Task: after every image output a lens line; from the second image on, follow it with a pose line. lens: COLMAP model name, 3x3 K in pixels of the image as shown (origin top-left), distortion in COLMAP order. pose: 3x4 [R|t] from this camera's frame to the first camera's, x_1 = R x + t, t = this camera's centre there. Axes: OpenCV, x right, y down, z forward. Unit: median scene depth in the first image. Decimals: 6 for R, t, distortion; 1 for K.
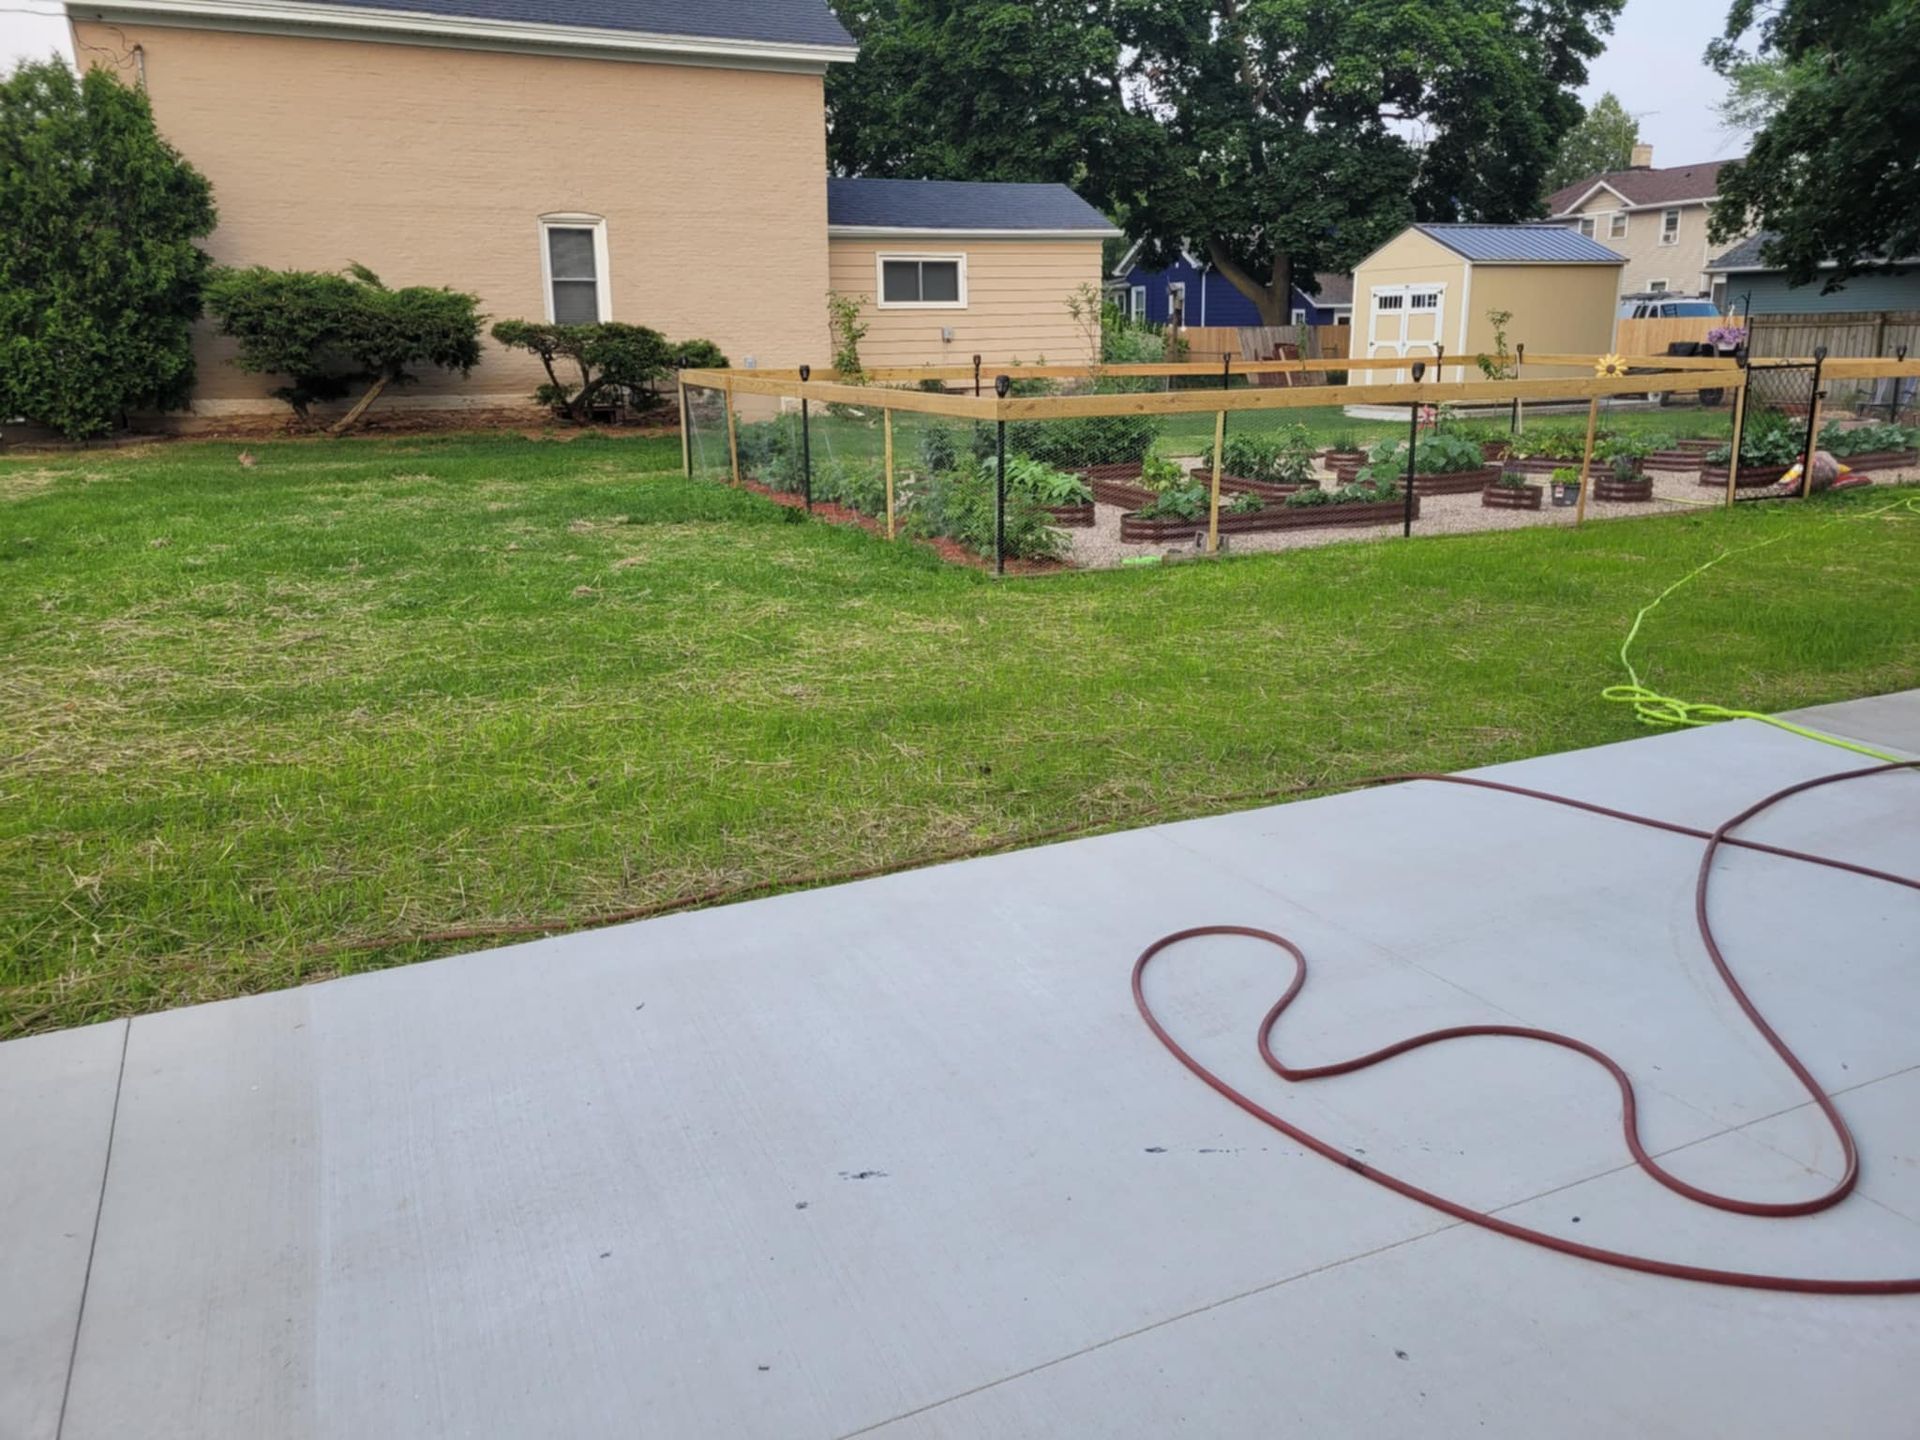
lens RADIAL K [[1449.1, 0, 960.0], [0, 1449.1, 720.0], [0, 0, 1]] dist [0.065670, -0.063560]
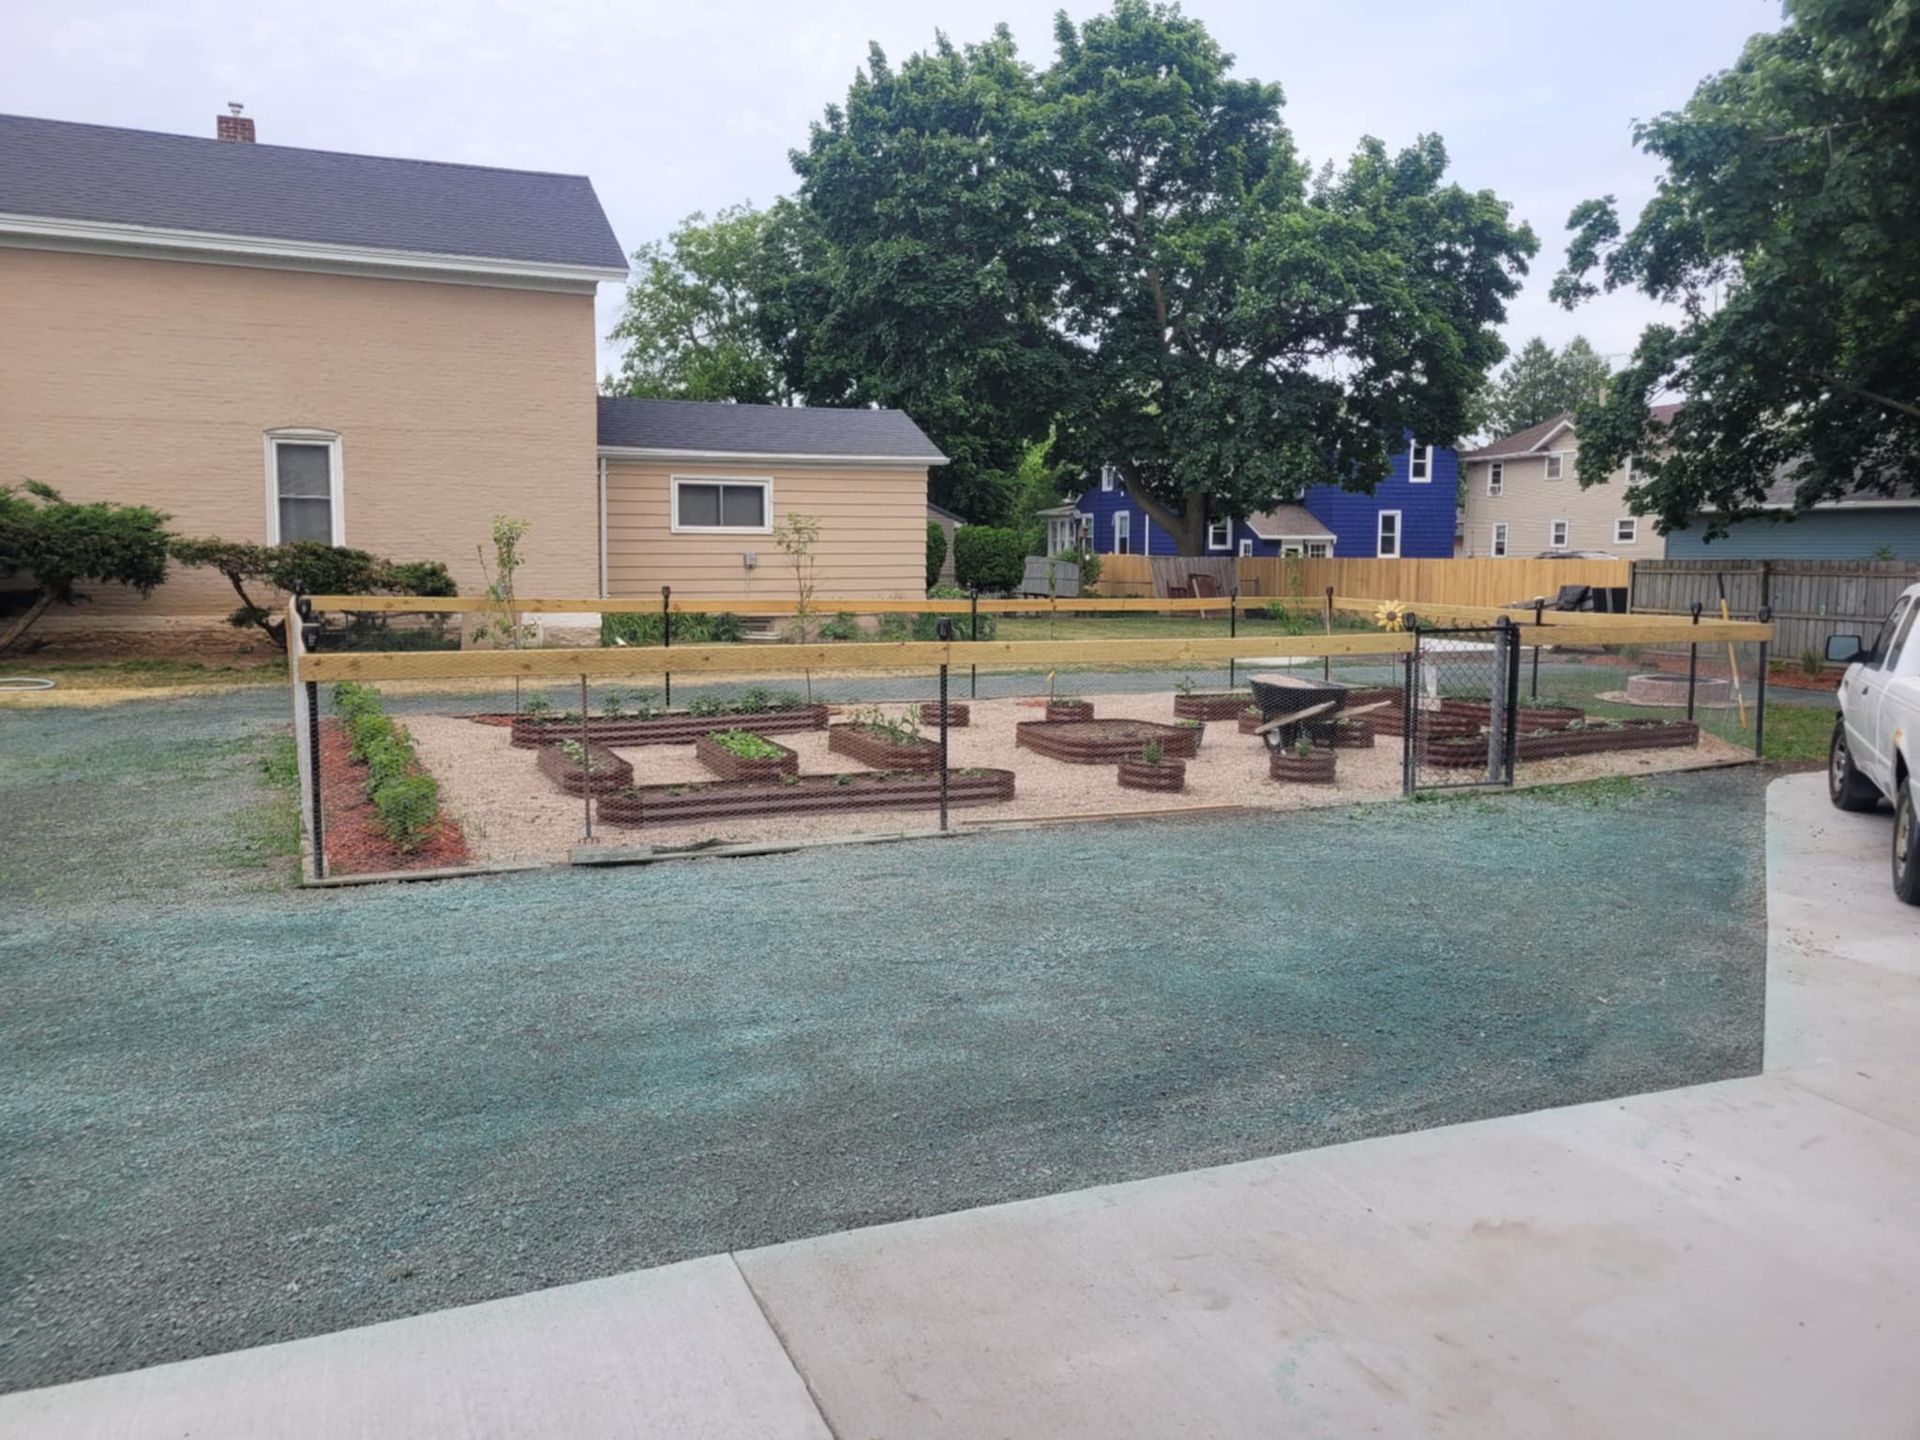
lens RADIAL K [[1449.1, 0, 960.0], [0, 1449.1, 720.0], [0, 0, 1]] dist [0.065670, -0.063560]
pose [[0.998739, 0.024914, -0.043596, 0.174295], [-0.030919, 0.989239, -0.143004, -0.035266], [0.039564, 0.144171, 0.988762, 0.100143]]
